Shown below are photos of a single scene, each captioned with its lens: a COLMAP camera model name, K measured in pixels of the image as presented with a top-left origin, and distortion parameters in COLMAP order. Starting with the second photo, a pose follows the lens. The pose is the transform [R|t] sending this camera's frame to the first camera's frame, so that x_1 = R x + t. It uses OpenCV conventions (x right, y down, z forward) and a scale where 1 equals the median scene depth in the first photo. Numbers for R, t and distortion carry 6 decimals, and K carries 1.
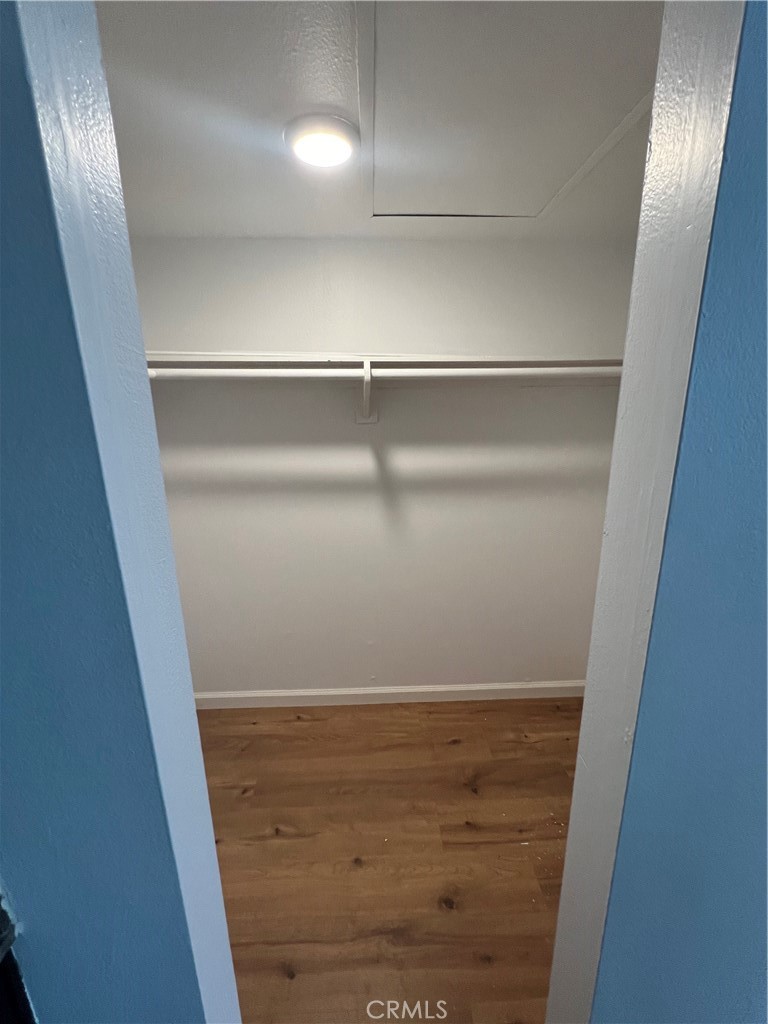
lens RADIAL K [[433.7, 0, 386.0], [0, 433.7, 511.7], [0, 0, 1]] dist [0.002547, -0.000681]
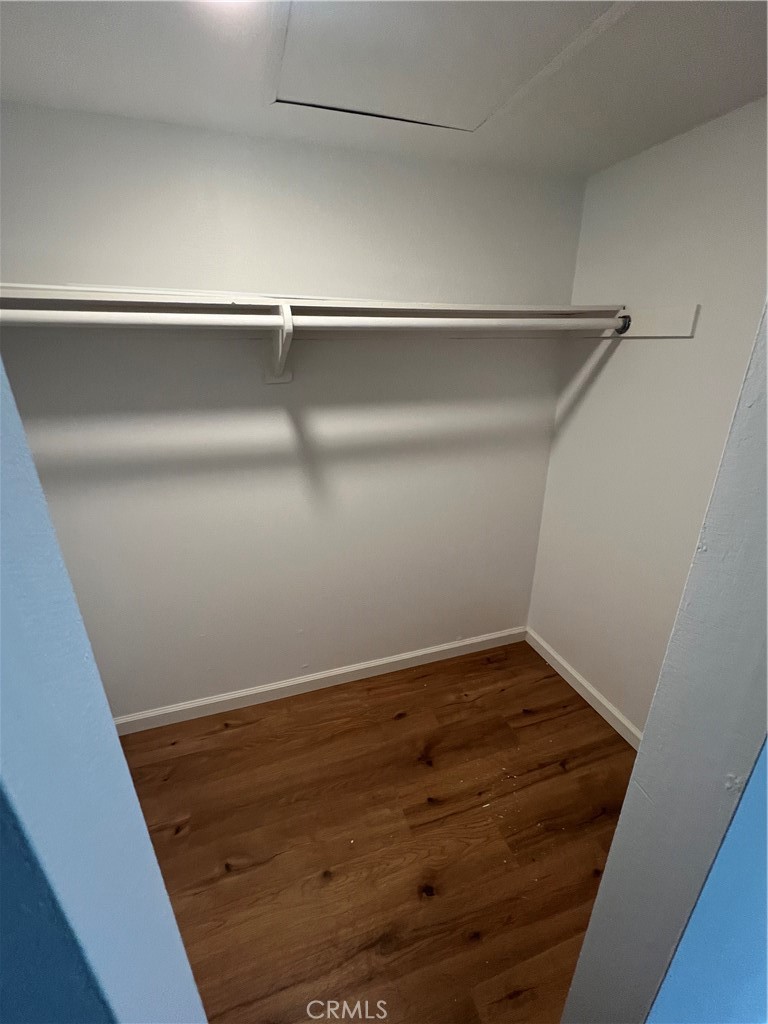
lens RADIAL K [[433.7, 0, 383.8], [0, 433.7, 512.2], [0, 0, 1]] dist [0.002547, -0.000681]
pose [[0.963361, -0.093340, 0.251442, -0.098409], [0.065942, 0.991142, 0.115282, -0.047921], [-0.259975, -0.094477, 0.960982, 0.143284]]
